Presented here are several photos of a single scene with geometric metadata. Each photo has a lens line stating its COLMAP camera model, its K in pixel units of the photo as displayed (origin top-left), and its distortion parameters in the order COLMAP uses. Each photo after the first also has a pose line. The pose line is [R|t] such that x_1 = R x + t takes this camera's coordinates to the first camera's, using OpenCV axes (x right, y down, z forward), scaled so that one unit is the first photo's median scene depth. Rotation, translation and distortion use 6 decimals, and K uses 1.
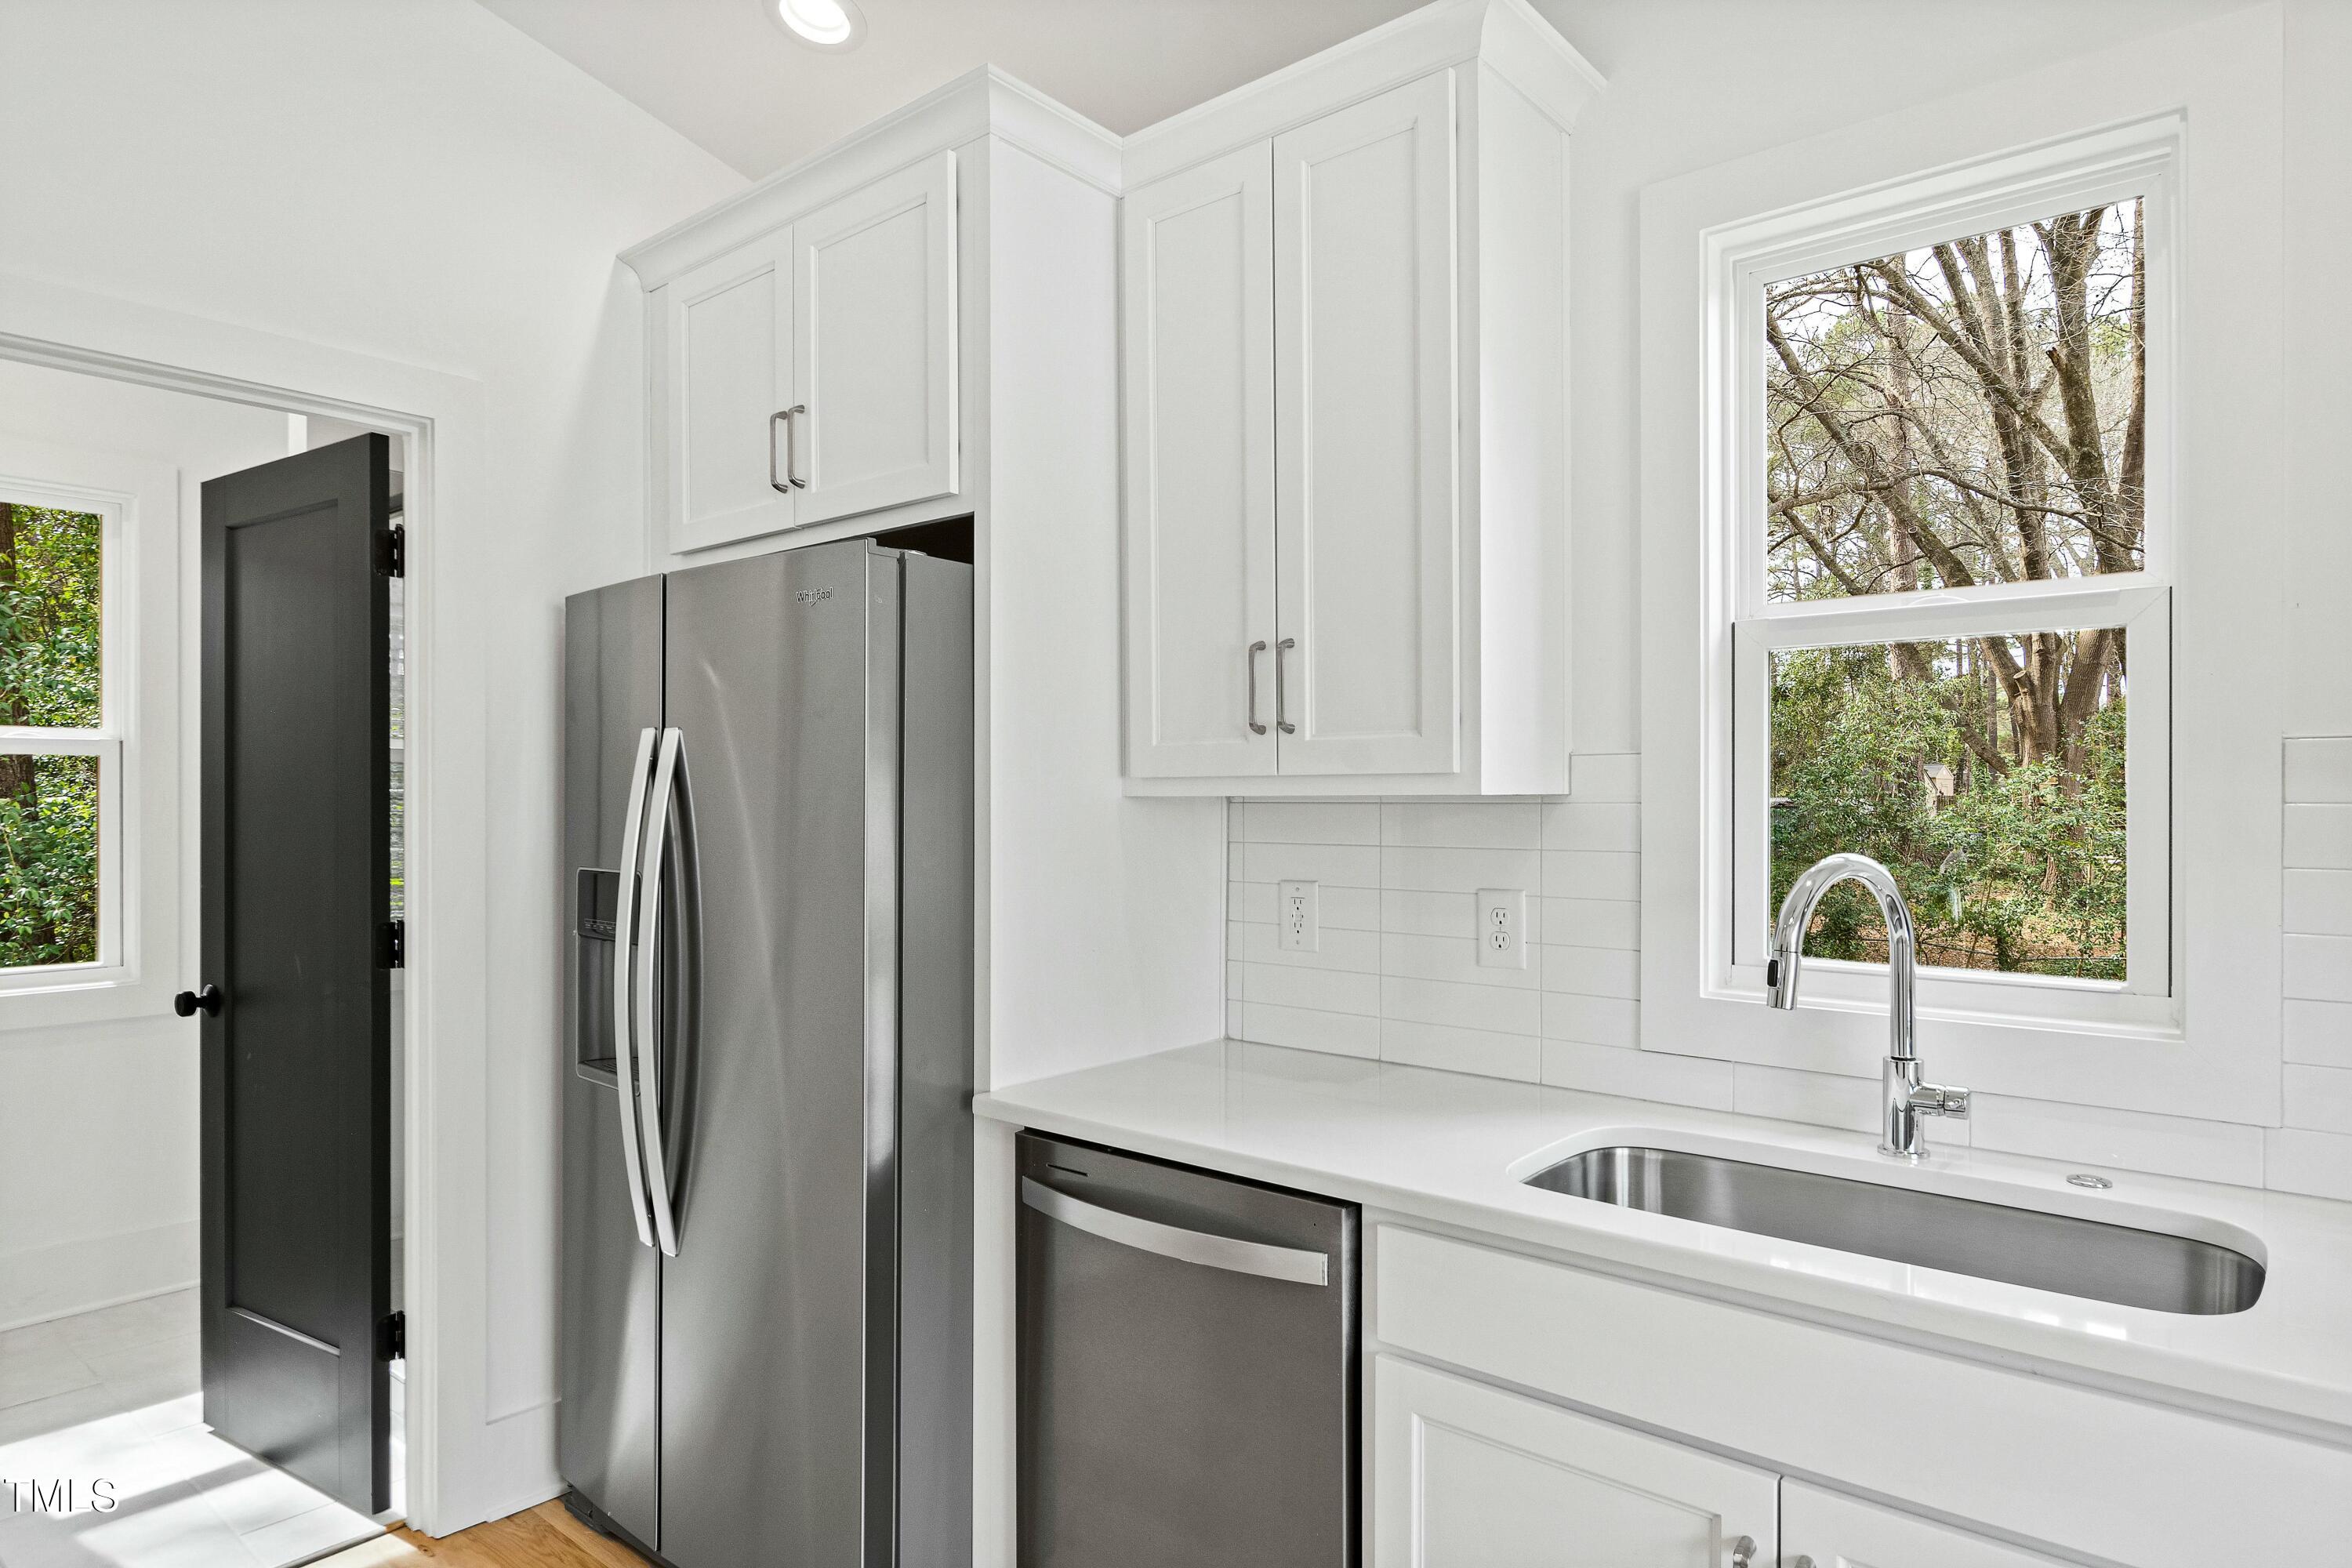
lens RADIAL K [[1337.6, 0, 1171.7], [0, 1337.6, 792.3], [0, 0, 1]] dist [-0.002116, -0.001113]
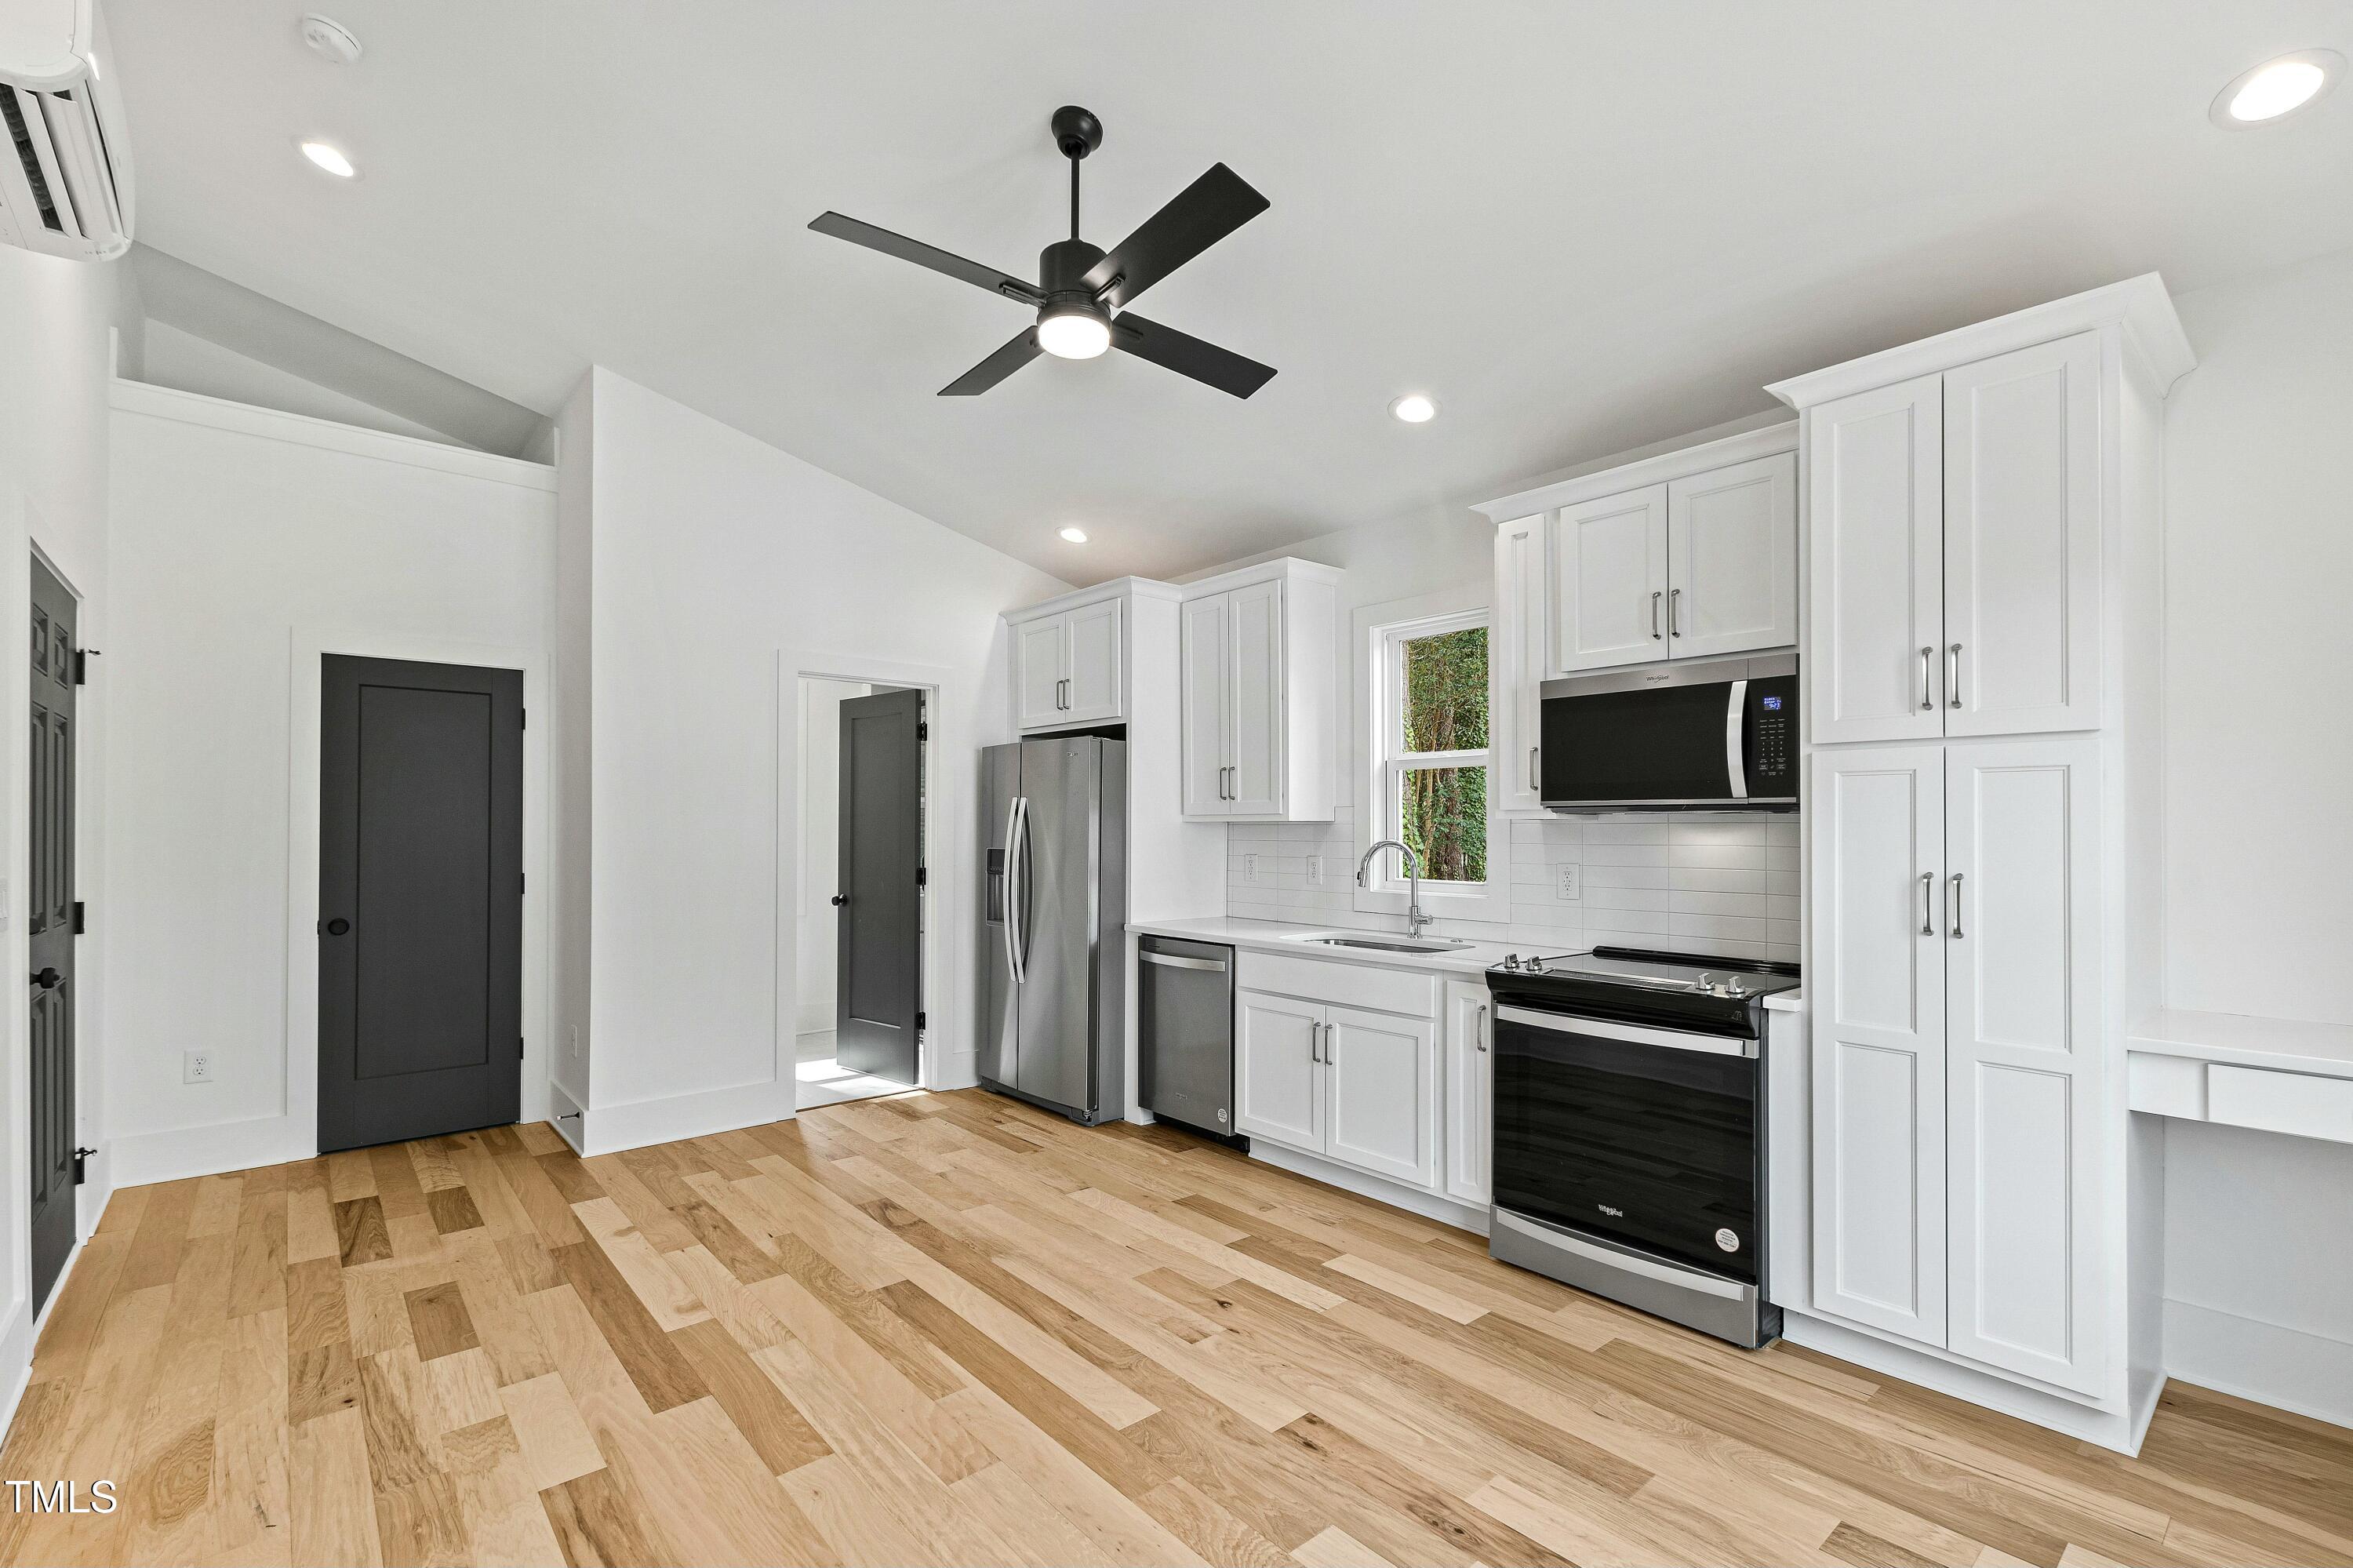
lens RADIAL K [[1045.9, 0, 1168.3], [0, 1045.9, 806.1], [0, 0, 1]] dist [-0.000389, -0.001784]
pose [[0.987056, -0.001524, -0.160368, 0.294425], [-0.001602, 0.999811, -0.019360, 0.012557], [0.160367, 0.019366, 0.986867, -1.174487]]
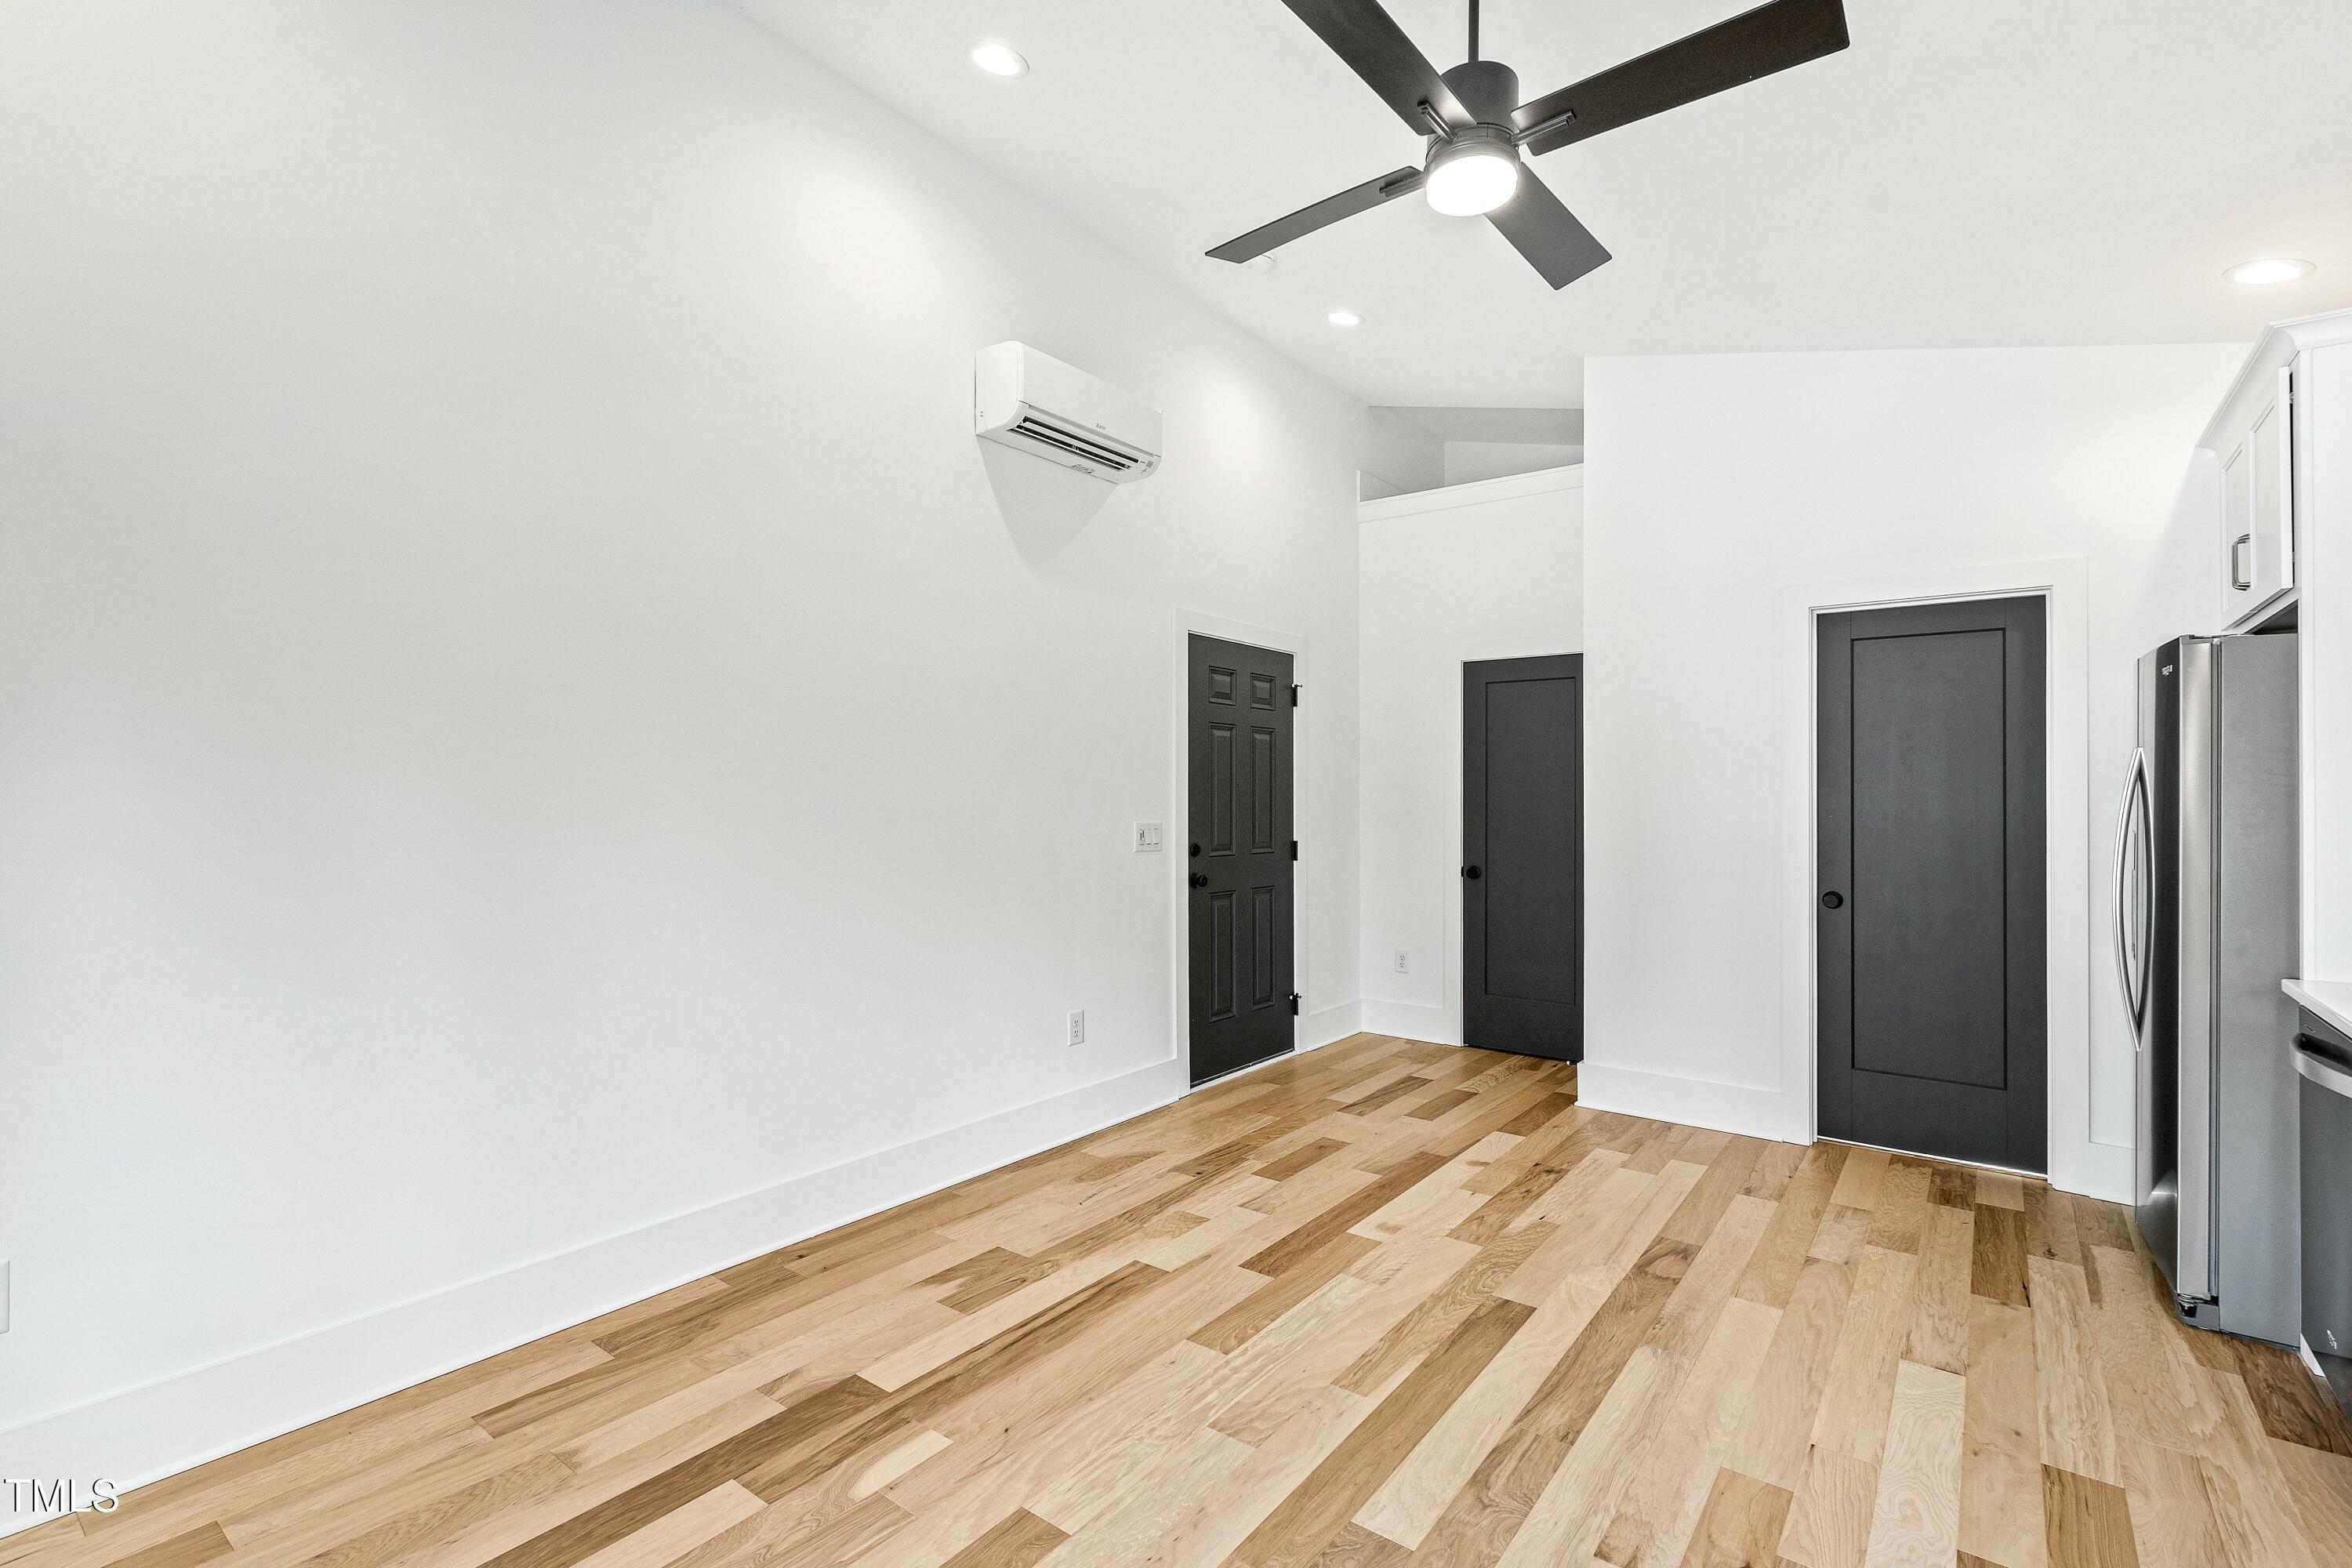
lens RADIAL K [[1045.4, 0, 1165.3], [0, 1045.4, 787.4], [0, 0, 1]] dist [-0.000389, -0.001784]
pose [[0.042437, -0.003651, -0.999092, 1.907126], [-0.001483, 0.999992, -0.003718, 0.000464], [0.999098, 0.001639, 0.042431, 0.917839]]
